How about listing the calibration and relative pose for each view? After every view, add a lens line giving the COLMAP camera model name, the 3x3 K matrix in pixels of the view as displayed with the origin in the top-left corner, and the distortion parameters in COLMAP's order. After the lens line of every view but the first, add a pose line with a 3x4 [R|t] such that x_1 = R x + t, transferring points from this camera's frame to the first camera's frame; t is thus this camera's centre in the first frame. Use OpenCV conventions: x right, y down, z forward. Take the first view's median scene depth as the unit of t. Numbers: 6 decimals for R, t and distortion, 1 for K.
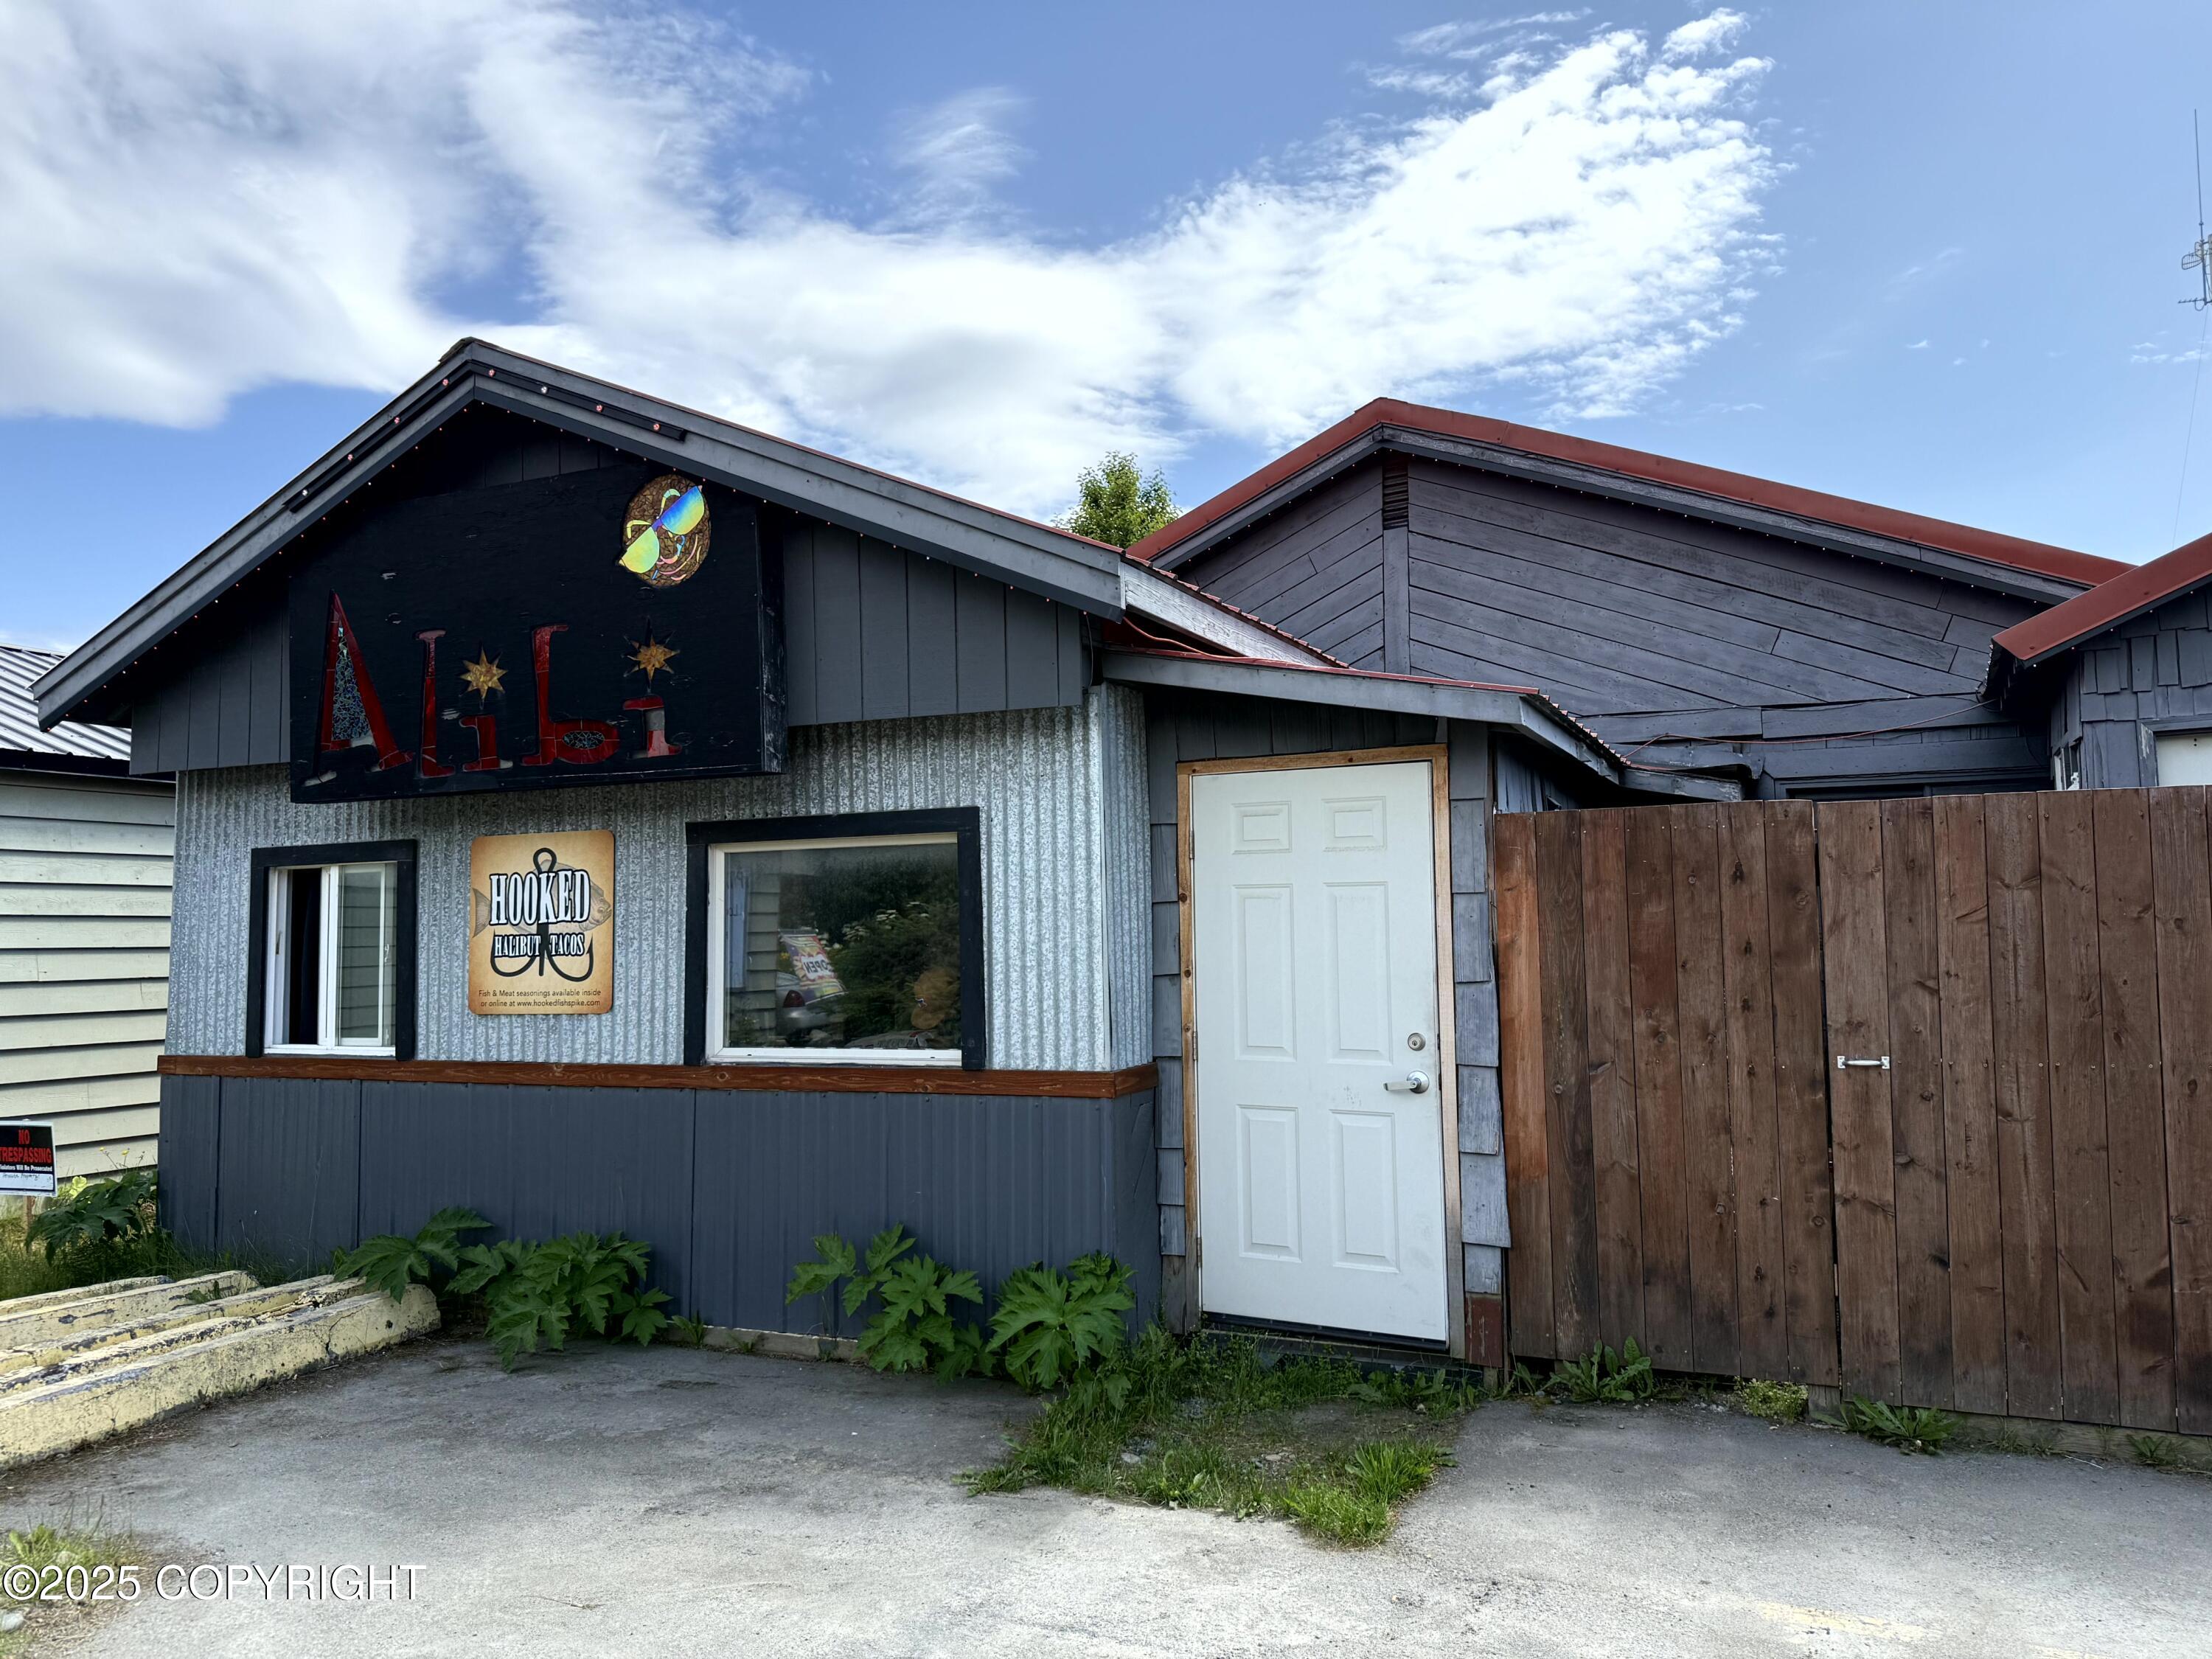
lens RADIAL K [[1546.3, 0, 1107.1], [0, 1546.3, 828.2], [0, 0, 1]] dist [0.048094, -0.054003]
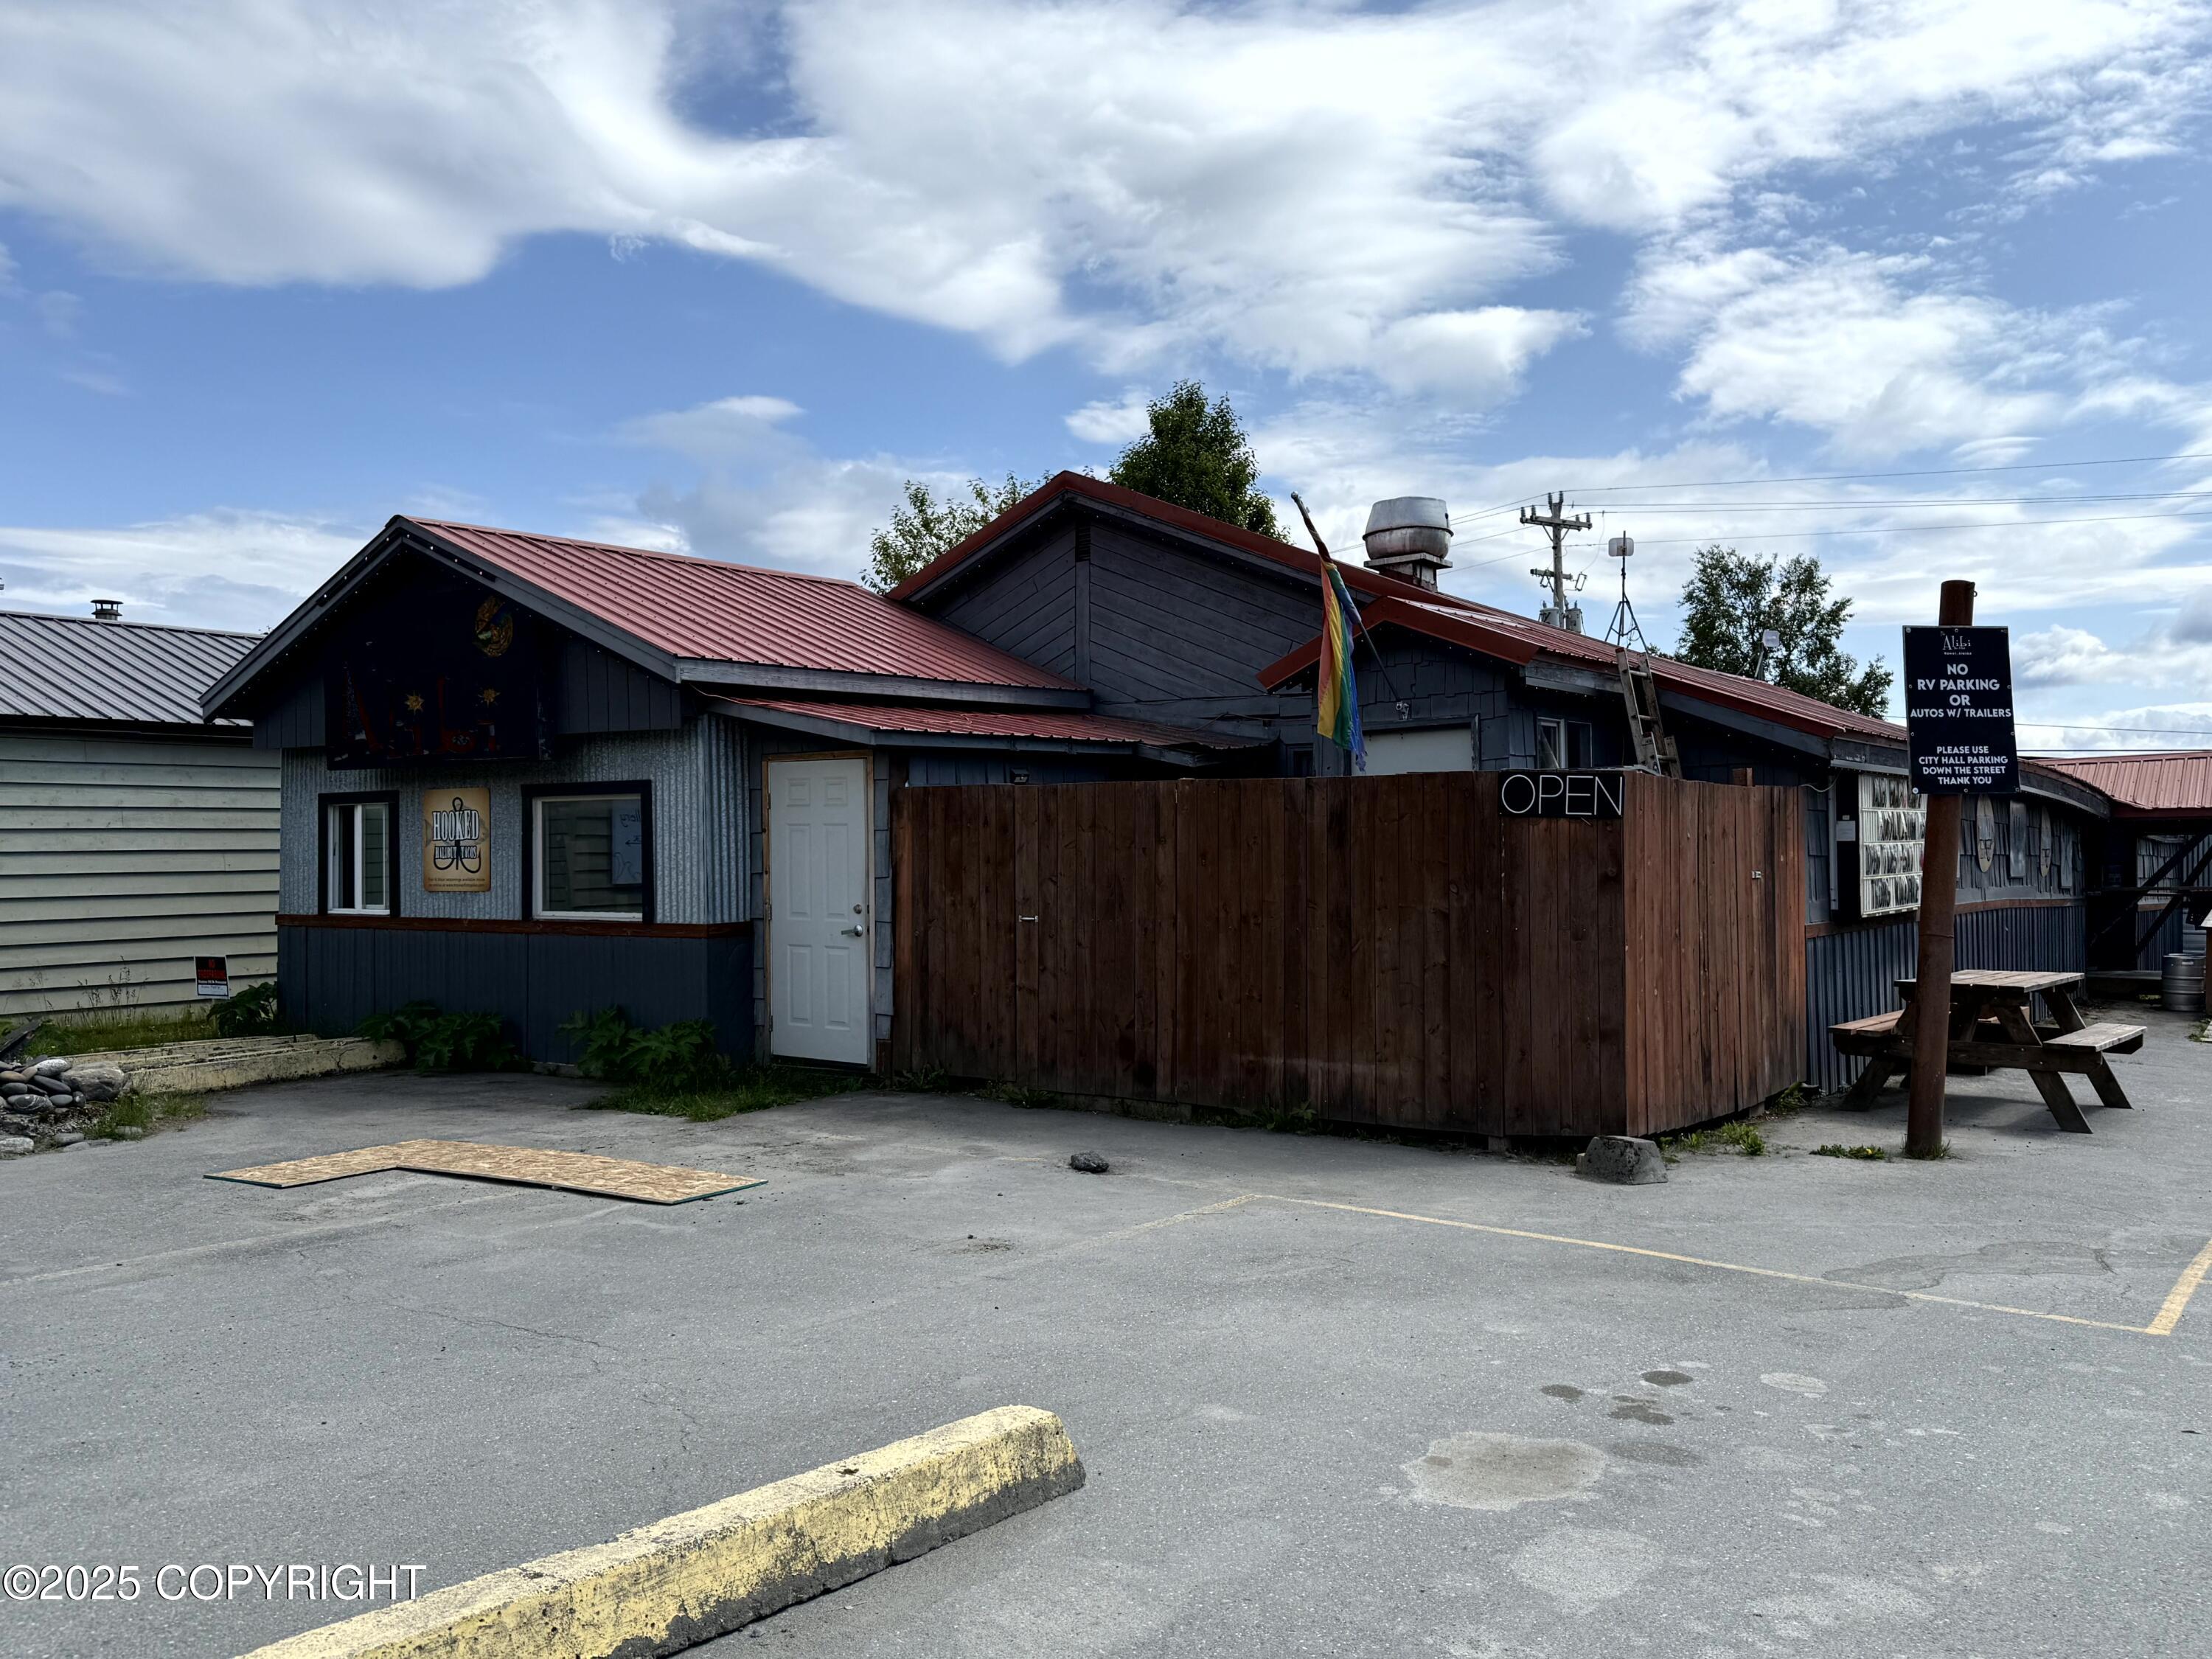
lens RADIAL K [[1806.0, 0, 1148.4], [0, 1806.0, 819.0], [0, 0, 1]] dist [0.062198, -0.059720]
pose [[0.984875, 0.001800, -0.173258, 0.863264], [0.009763, 0.997781, 0.065864, -0.102662], [0.172992, -0.066559, 0.982672, -1.000807]]
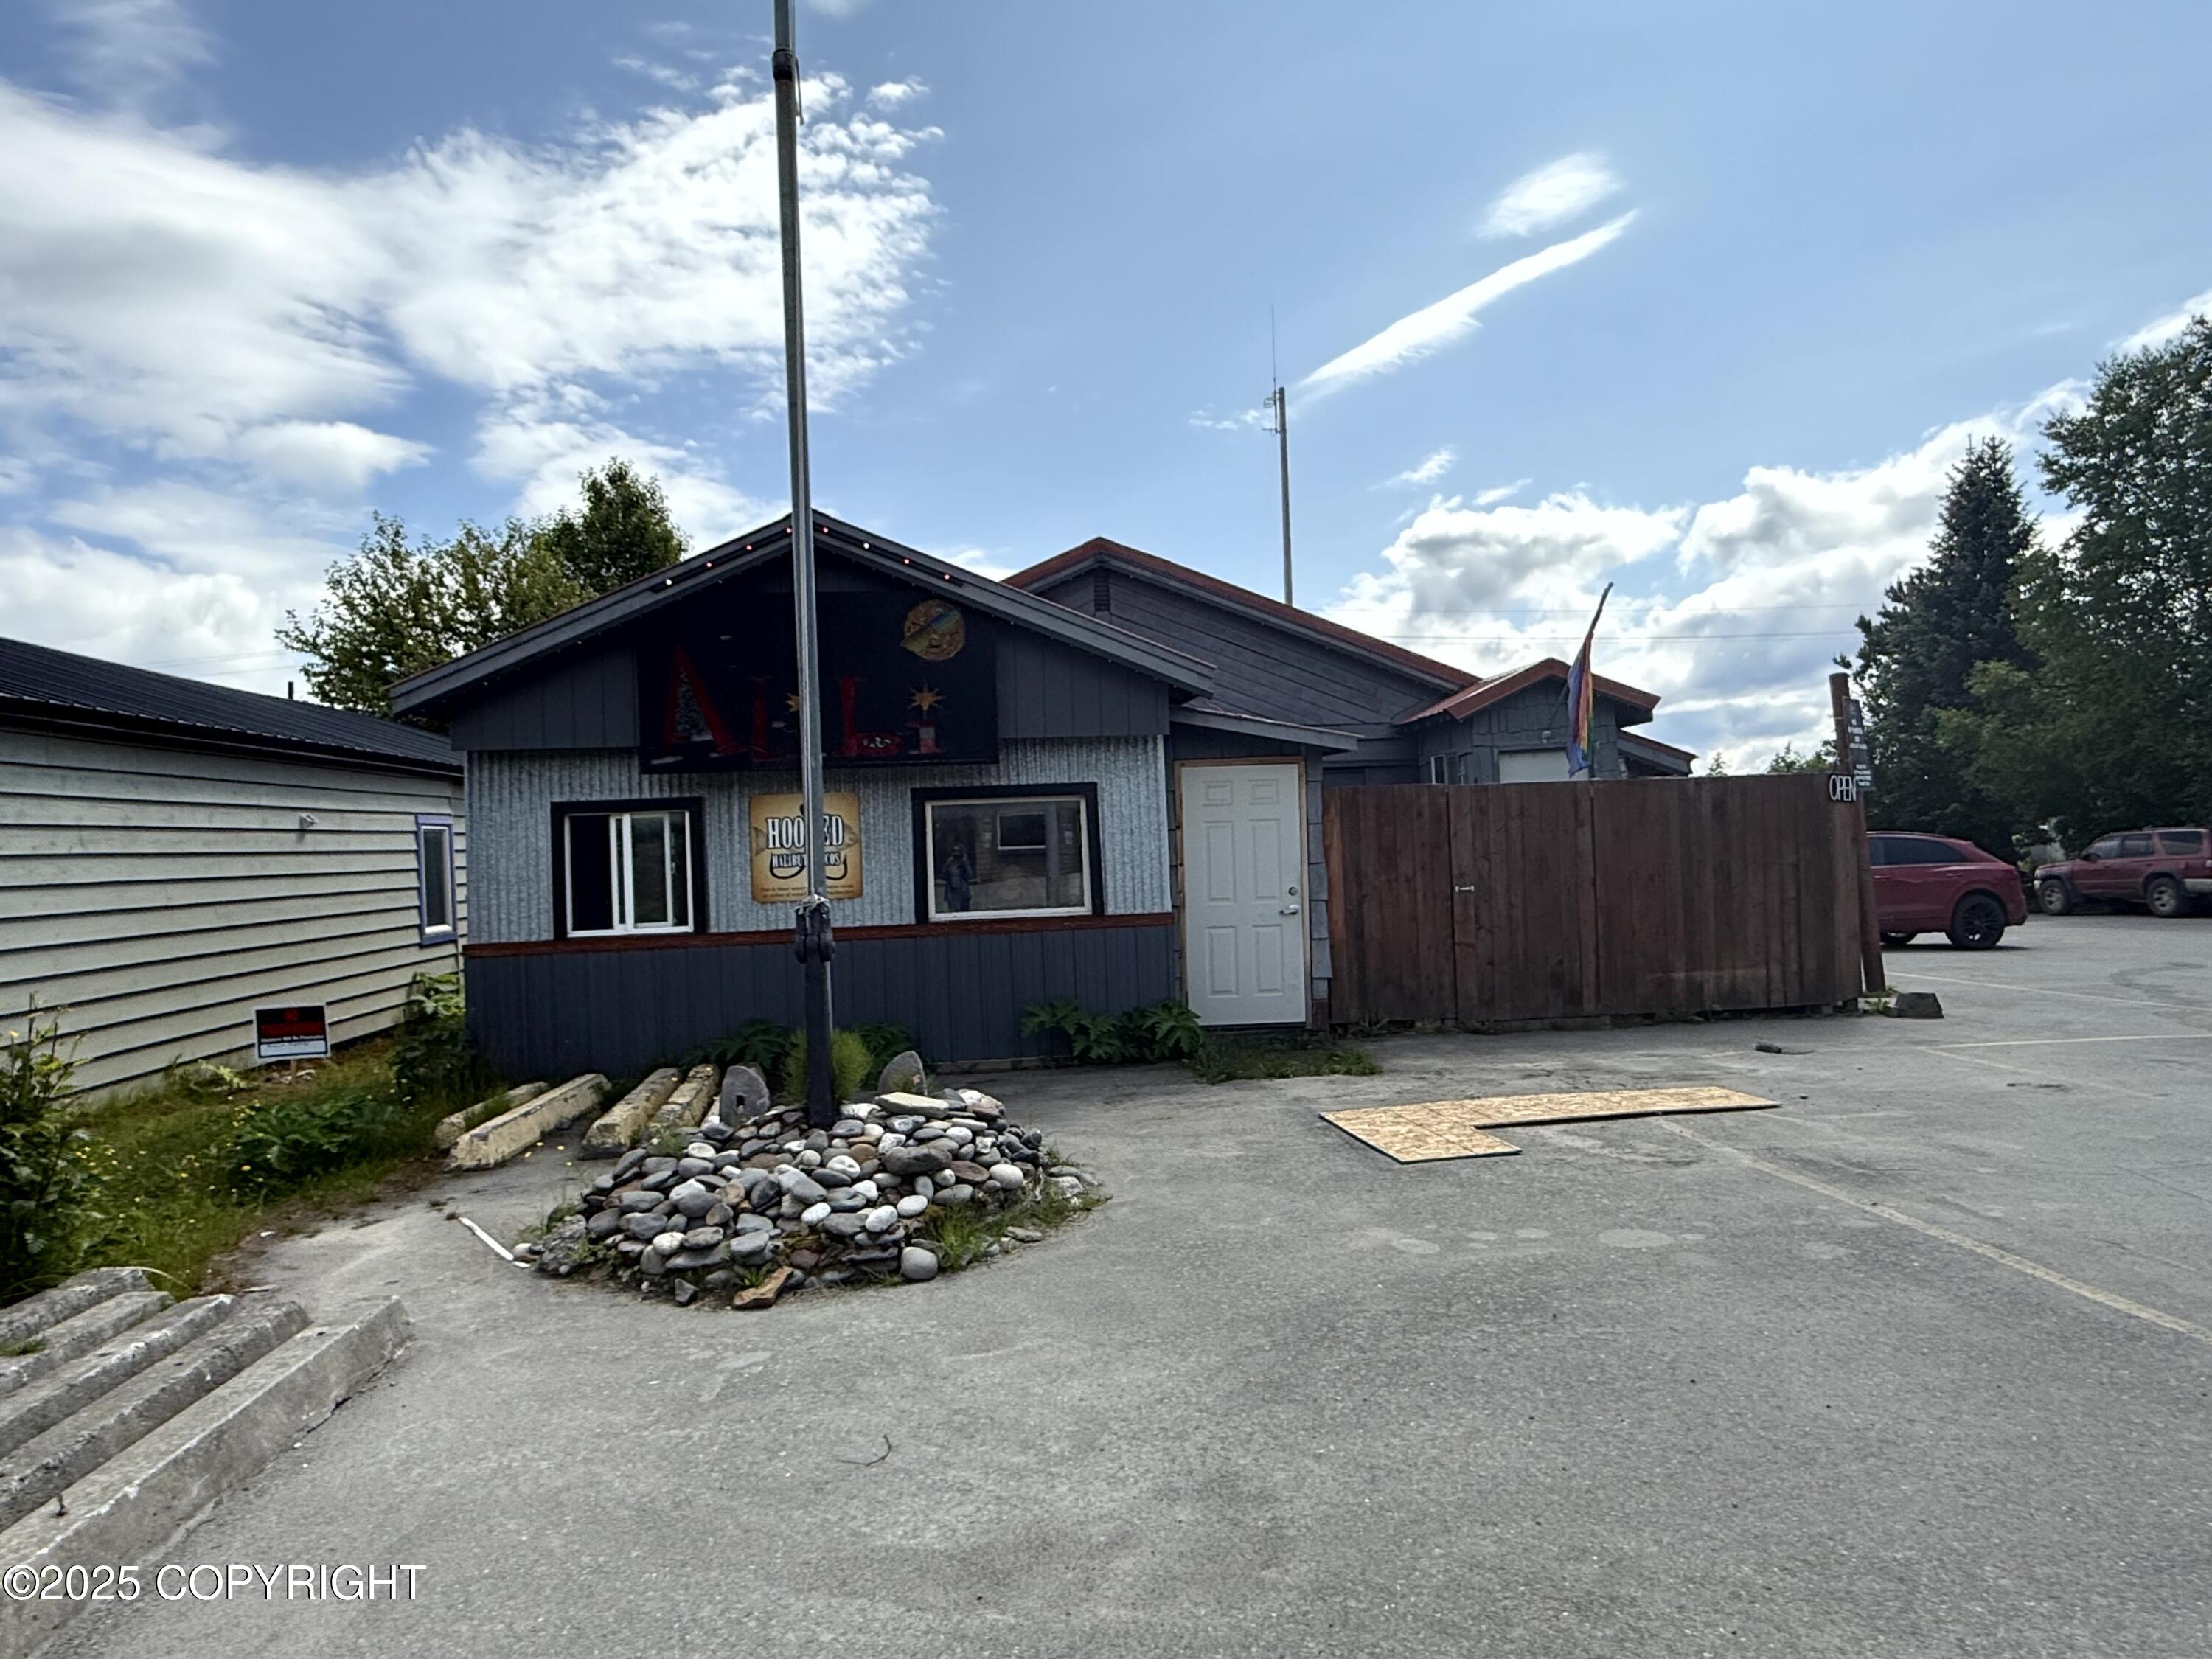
lens RADIAL K [[1338.5, 0, 1106.2], [0, 1338.5, 813.2], [0, 0, 1]] dist [-0.001325, 0.003445]
pose [[0.865790, -0.009527, 0.500317, -0.922102], [-0.011639, 0.999165, 0.039167, -0.041676], [-0.500272, -0.039734, 0.864956, -0.481291]]
